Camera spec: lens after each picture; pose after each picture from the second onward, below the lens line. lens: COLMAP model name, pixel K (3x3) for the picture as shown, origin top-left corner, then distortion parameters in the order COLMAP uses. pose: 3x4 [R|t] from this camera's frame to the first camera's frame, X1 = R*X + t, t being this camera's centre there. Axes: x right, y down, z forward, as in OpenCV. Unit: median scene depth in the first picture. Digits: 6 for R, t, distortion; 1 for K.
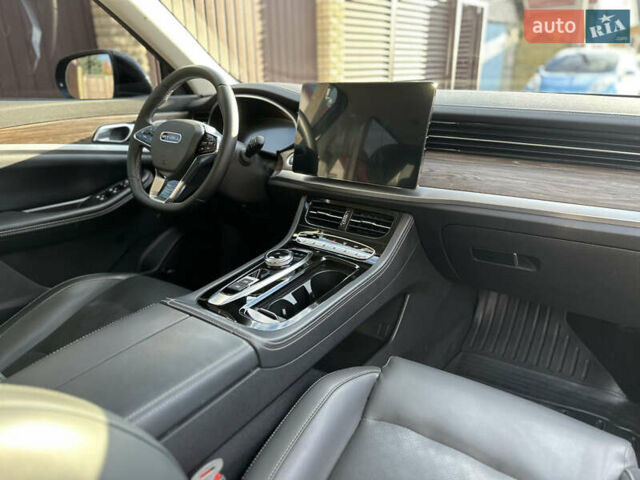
lens RADIAL K [[425.5, 0, 317.9], [0, 425.5, 241.2], [0, 0, 1]] dist [0.088417, -0.090329]
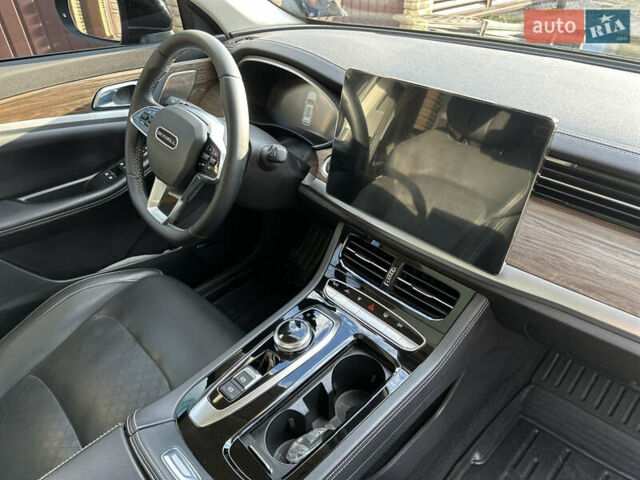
lens RADIAL K [[425.5, 0, 317.9], [0, 425.5, 241.2], [0, 0, 1]] dist [0.088417, -0.090329]
pose [[0.984953, 0.092711, -0.145853, 0.039999], [-0.050315, 0.961205, 0.271209, -0.286307], [0.165339, -0.259789, 0.951406, 0.294066]]
